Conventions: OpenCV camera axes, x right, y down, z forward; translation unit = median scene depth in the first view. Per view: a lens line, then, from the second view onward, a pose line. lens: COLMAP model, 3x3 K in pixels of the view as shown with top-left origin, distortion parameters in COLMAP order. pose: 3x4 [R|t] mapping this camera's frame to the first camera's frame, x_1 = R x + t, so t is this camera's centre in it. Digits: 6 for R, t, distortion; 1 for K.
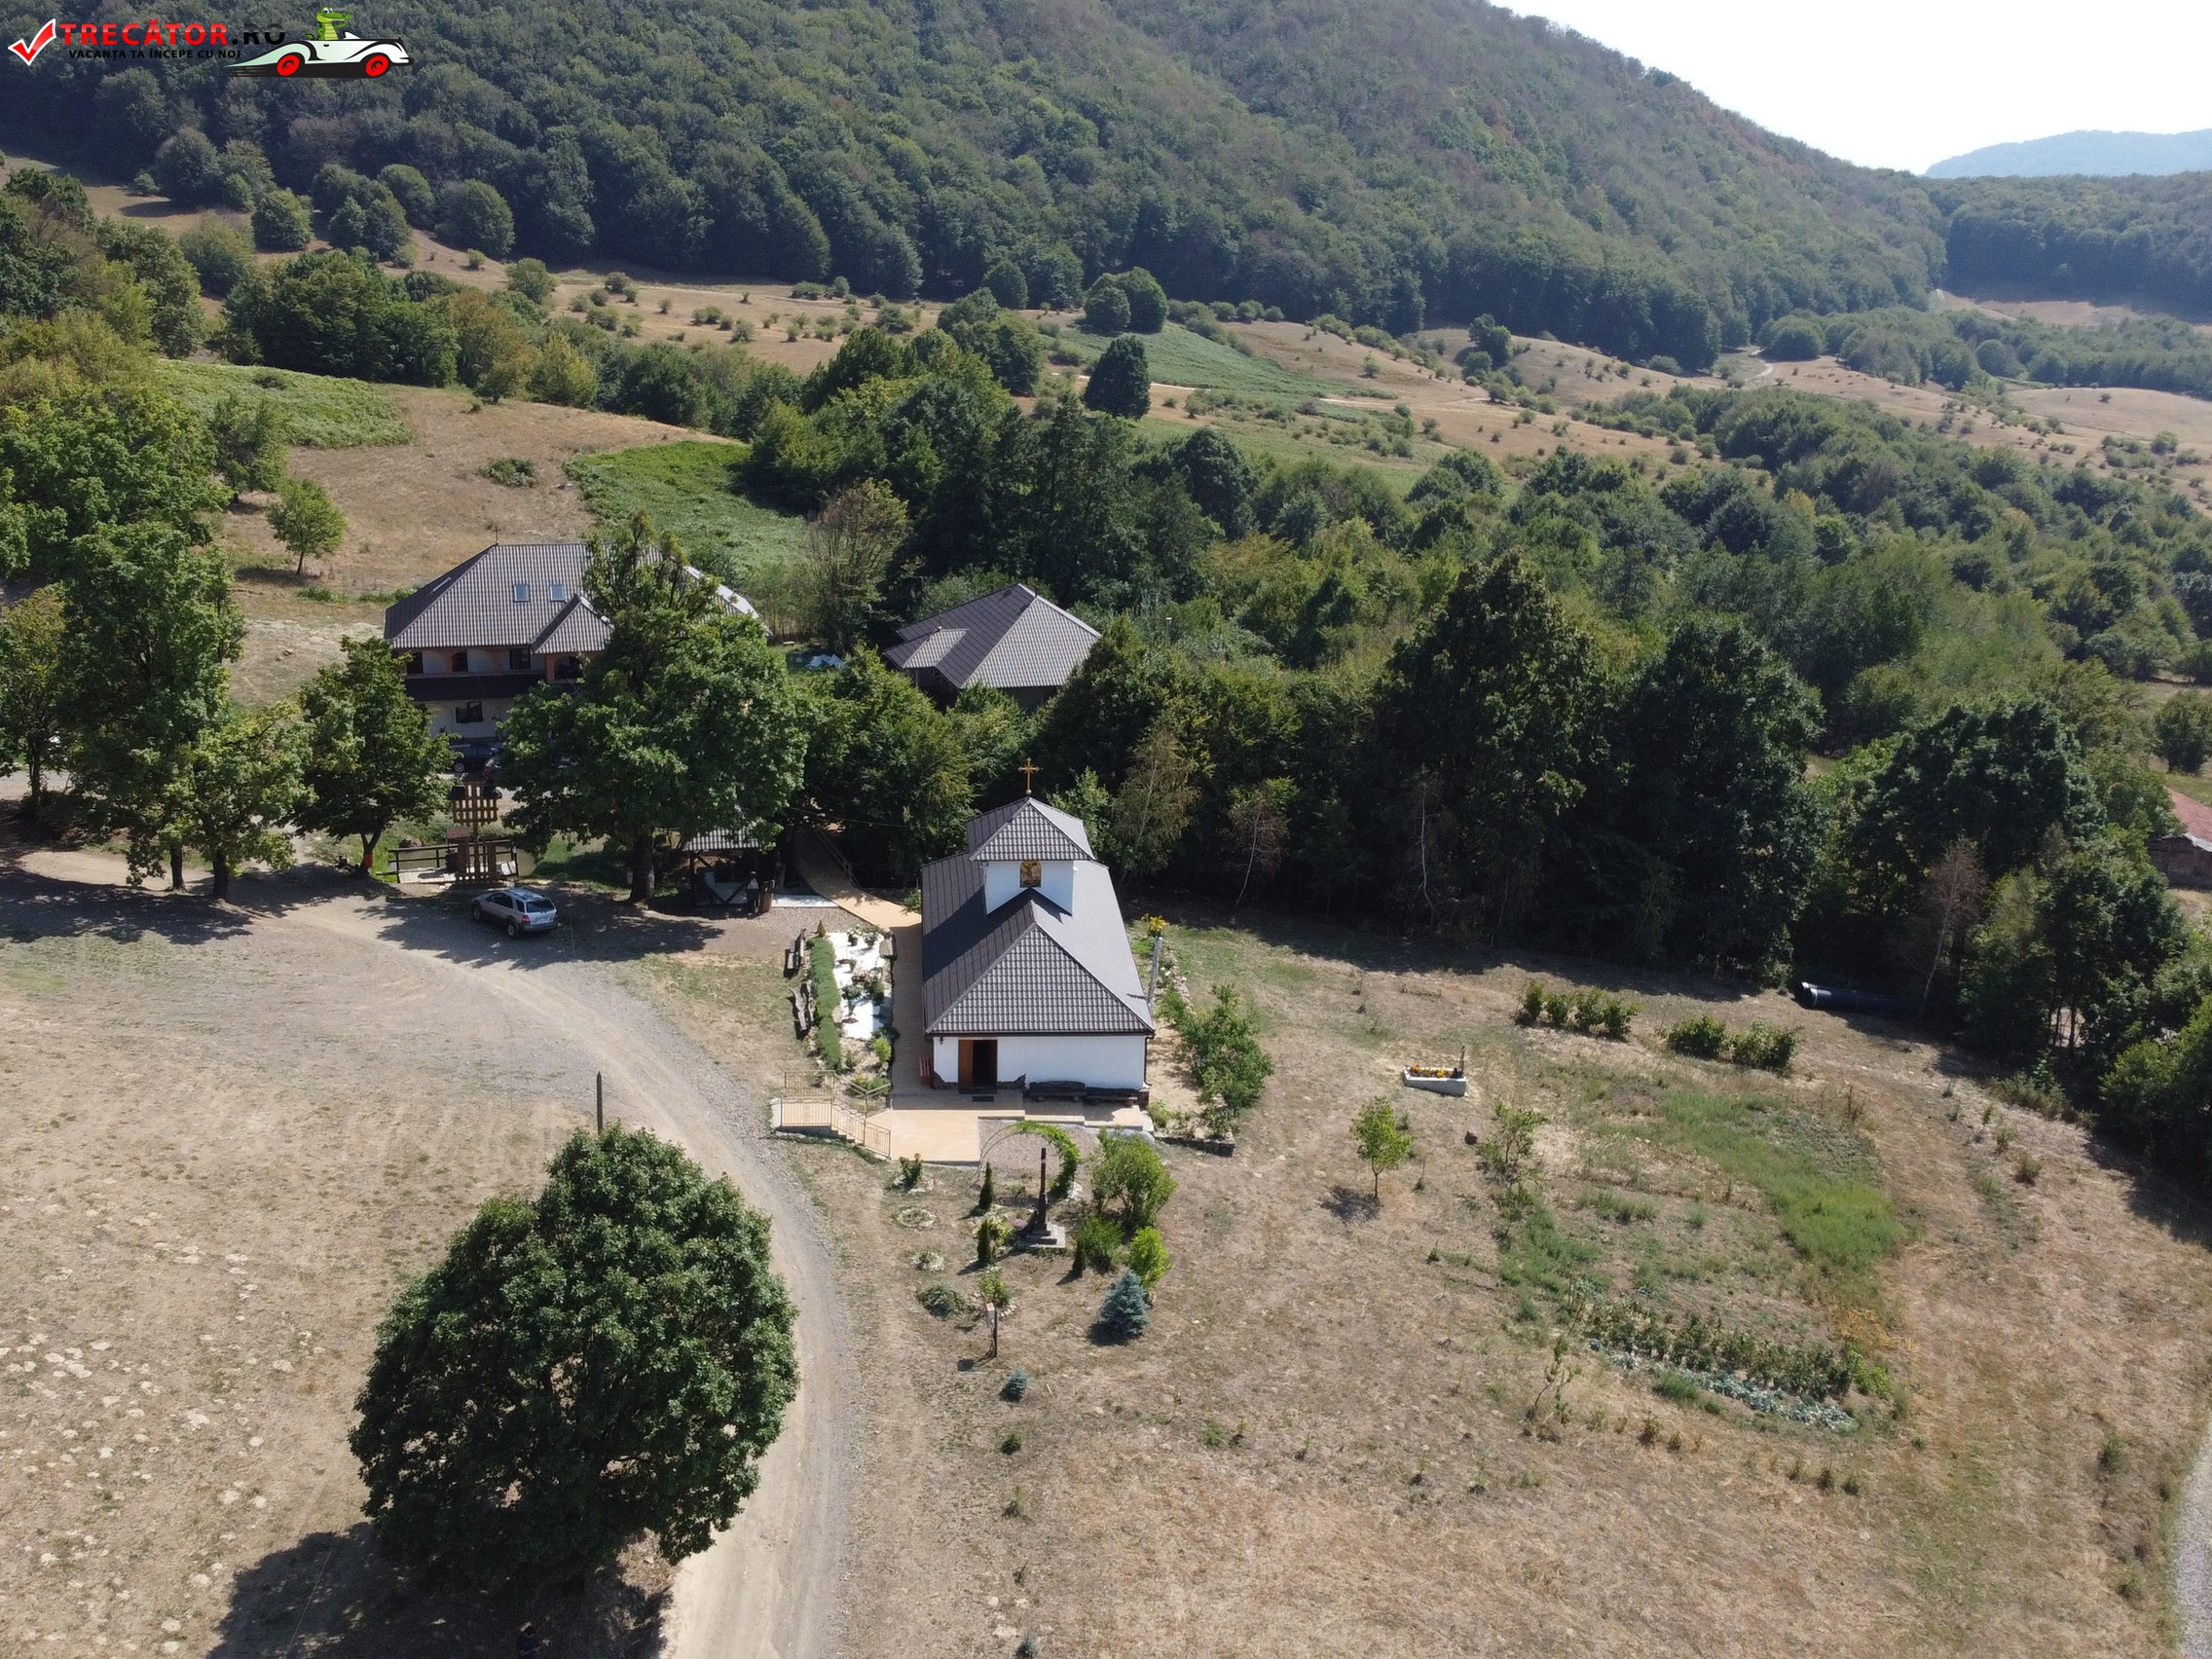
lens RADIAL K [[2286.4, 0, 1106.8], [0, 2286.4, 826.8], [0, 0, 1]] dist [0.002338, 0.000000]
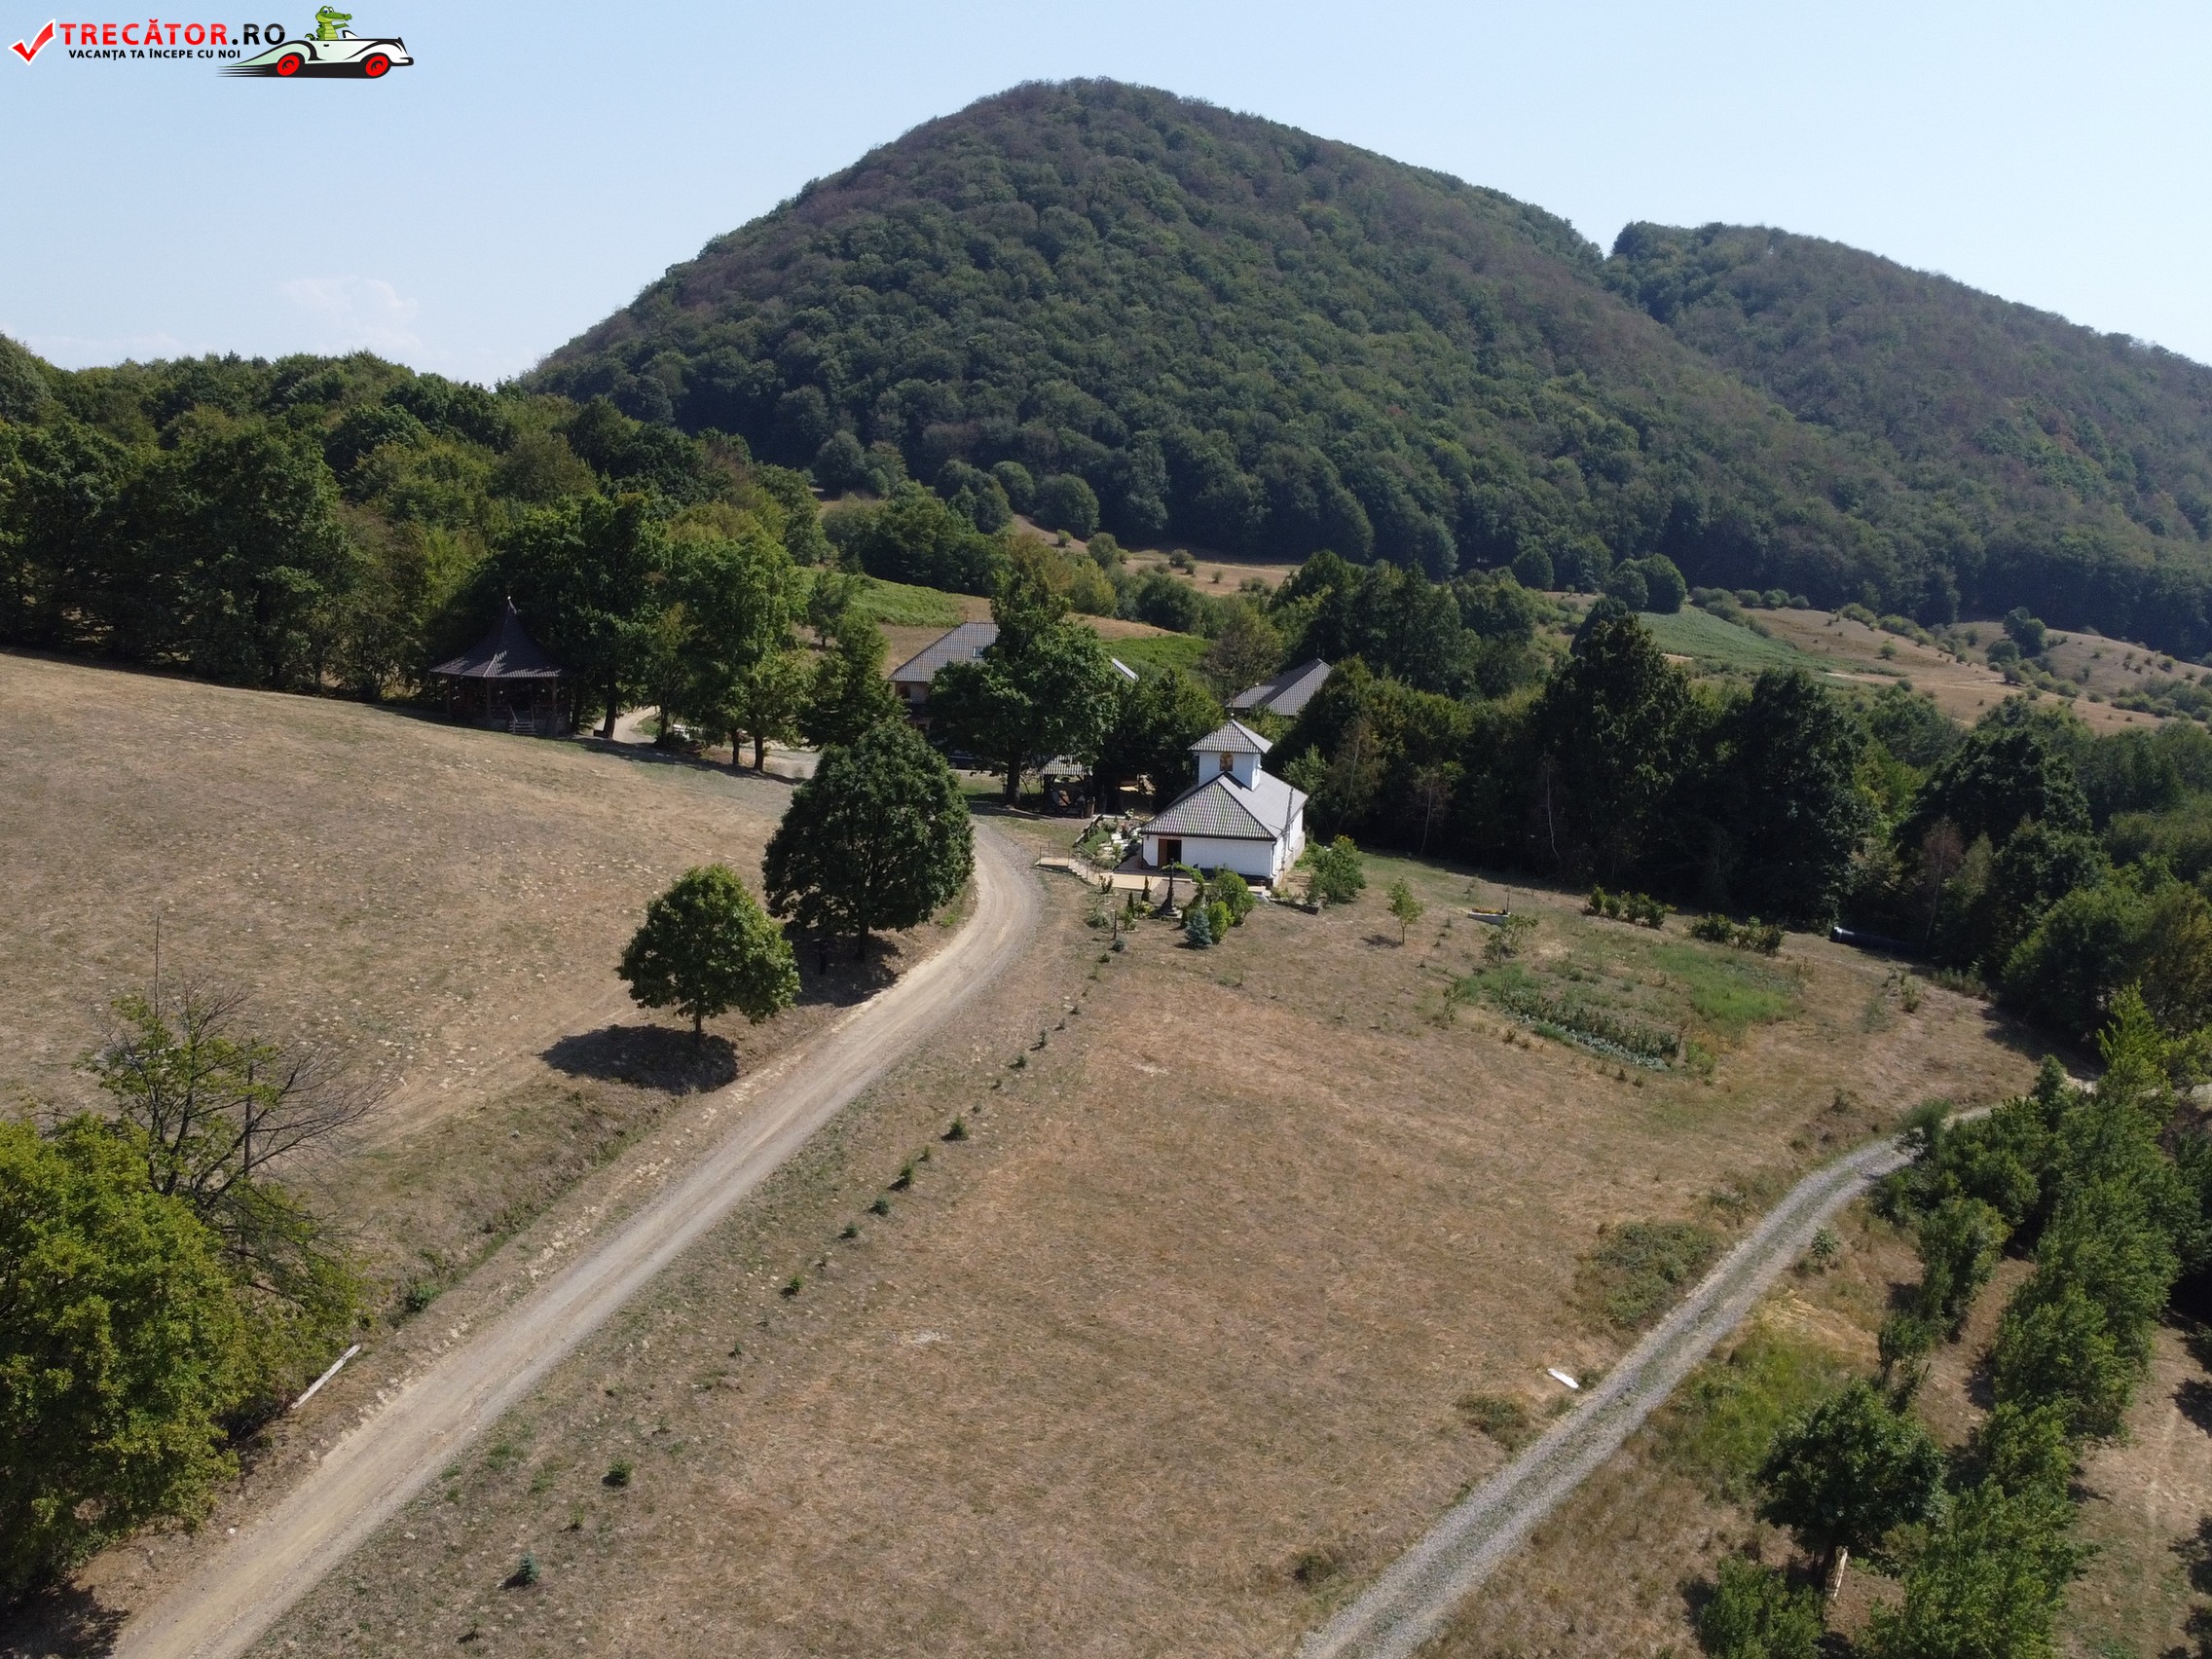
lens RADIAL K [[2286.4, 0, 1106.4], [0, 2286.4, 830.2], [0, 0, 1]] dist [0.002338, 0.000000]
pose [[0.965750, 0.036816, -0.256849, 0.044841], [-0.071719, 0.989194, -0.127873, 0.041870], [0.249366, 0.141915, 0.957954, -0.082103]]
